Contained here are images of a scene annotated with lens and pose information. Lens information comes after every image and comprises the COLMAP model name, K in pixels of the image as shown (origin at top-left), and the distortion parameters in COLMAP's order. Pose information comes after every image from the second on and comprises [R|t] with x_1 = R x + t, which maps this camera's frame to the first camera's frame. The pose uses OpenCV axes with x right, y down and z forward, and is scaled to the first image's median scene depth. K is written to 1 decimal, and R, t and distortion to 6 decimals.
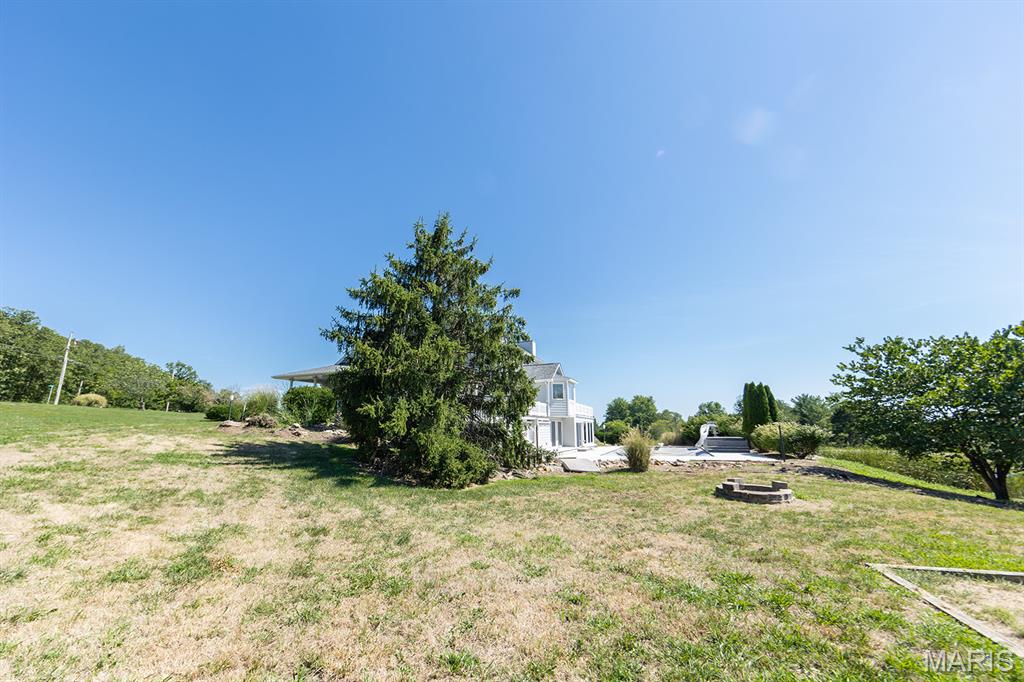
lens RADIAL K [[405.6, 0, 511.8], [0, 405.6, 350.7], [0, 0, 1]] dist [0.000415, -0.000114]
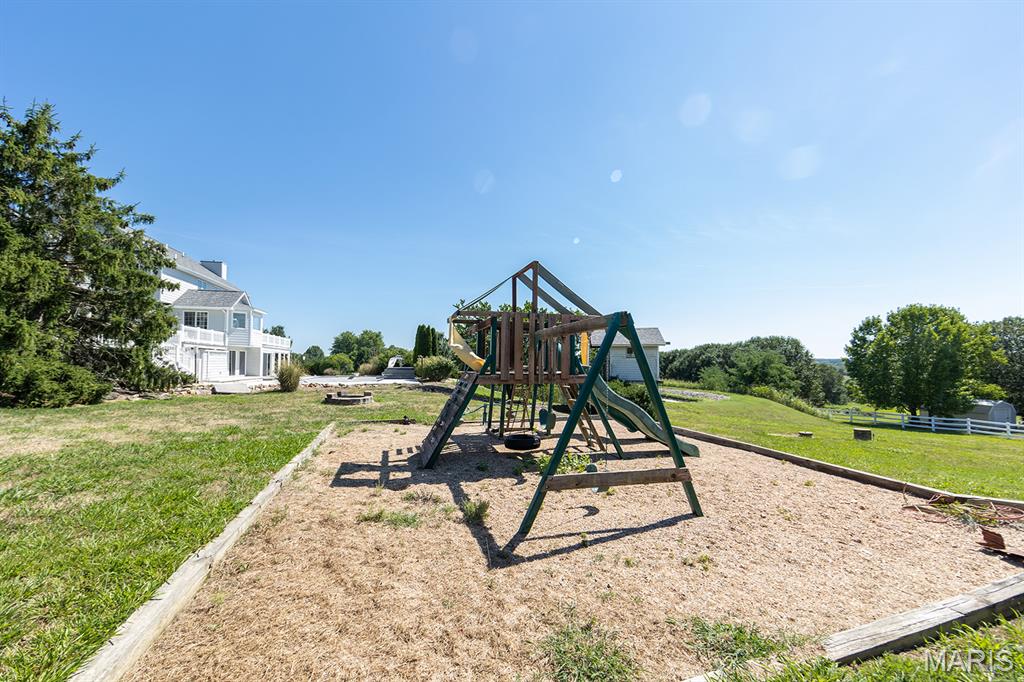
lens RADIAL K [[405.6, 0, 511.8], [0, 405.6, 350.7], [0, 0, 1]] dist [0.000415, -0.000114]
pose [[0.813337, 0.029278, 0.581055, 0.162171], [-0.121017, 0.985402, 0.119742, -0.050442], [-0.569067, -0.167708, 0.805007, -0.352290]]
